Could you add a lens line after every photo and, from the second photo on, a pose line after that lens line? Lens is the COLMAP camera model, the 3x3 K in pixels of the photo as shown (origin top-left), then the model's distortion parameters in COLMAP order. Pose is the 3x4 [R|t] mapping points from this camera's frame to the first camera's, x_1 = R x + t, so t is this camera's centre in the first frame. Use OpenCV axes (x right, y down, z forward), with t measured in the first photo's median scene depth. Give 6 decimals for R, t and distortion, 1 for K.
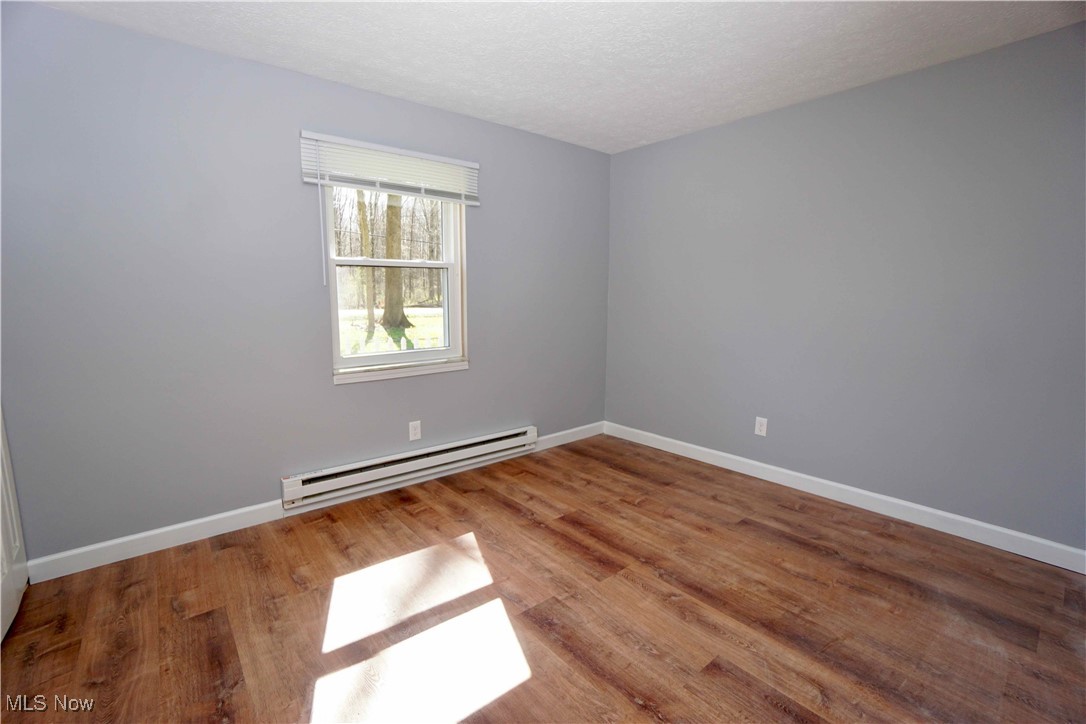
lens RADIAL K [[482.3, 0, 543.0], [0, 482.3, 362.0], [0, 0, 1]] dist [-0.064654, 0.023473]
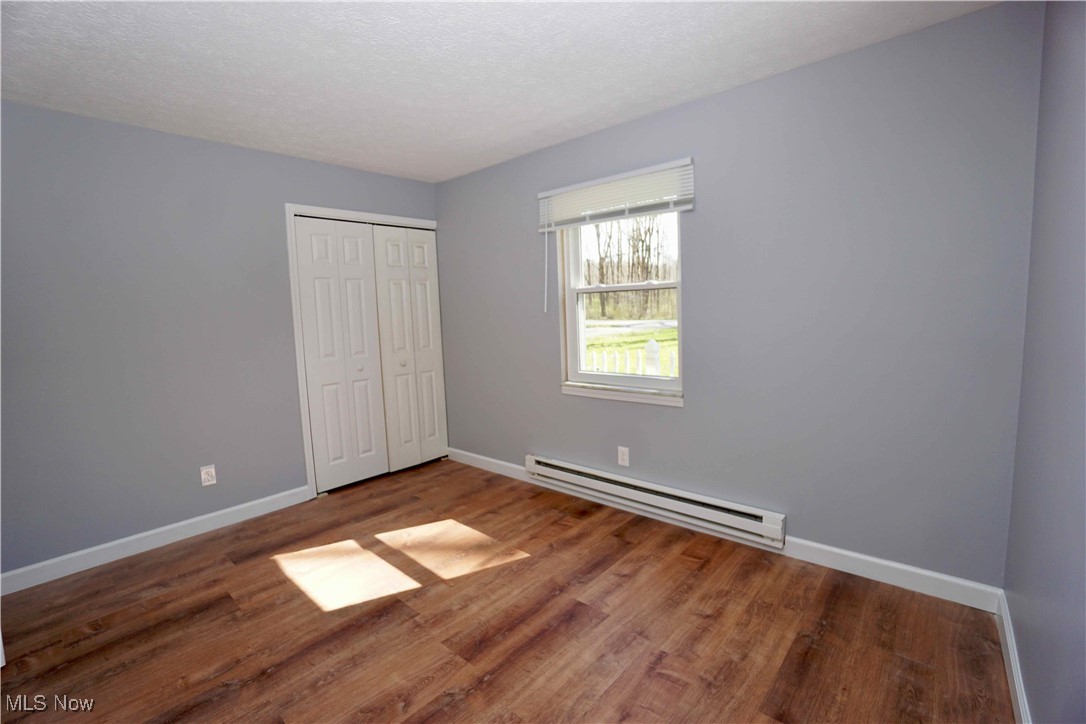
lens RADIAL K [[482.3, 0, 543.0], [0, 482.3, 362.0], [0, 0, 1]] dist [-0.064654, 0.023473]
pose [[0.142964, 0.101051, -0.984556, 0.755403], [-0.107644, 0.990461, 0.086026, -0.132365], [0.983857, 0.093683, 0.152477, 0.767610]]
